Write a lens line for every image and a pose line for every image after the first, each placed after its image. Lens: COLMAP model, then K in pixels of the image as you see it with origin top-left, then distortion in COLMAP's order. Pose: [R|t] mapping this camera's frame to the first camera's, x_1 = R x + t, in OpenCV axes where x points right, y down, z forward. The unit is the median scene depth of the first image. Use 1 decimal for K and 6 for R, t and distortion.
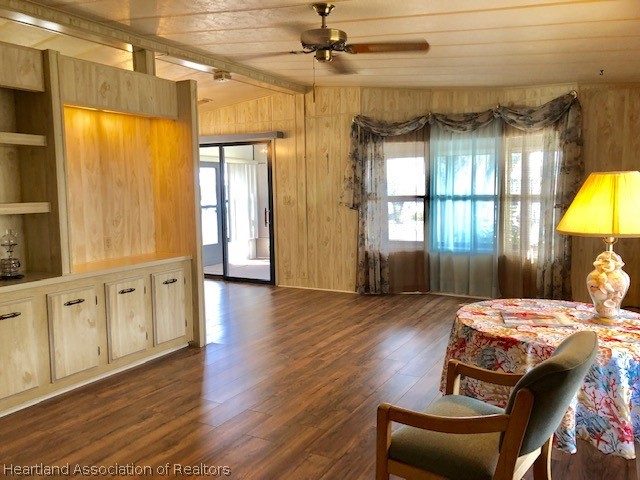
lens RADIAL K [[522.5, 0, 324.5], [0, 522.5, 238.2], [0, 0, 1]] dist [0.039414, -0.042404]
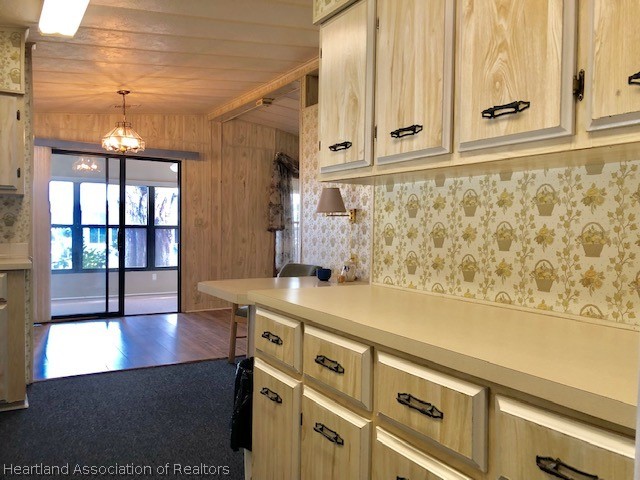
lens RADIAL K [[522.5, 0, 324.5], [0, 522.5, 238.2], [0, 0, 1]] dist [0.039414, -0.042404]
pose [[0.497132, 0.002650, 0.867671, -1.406705], [0.063621, 0.997192, -0.039498, 0.019093], [-0.865339, 0.074838, 0.495567, 0.526607]]
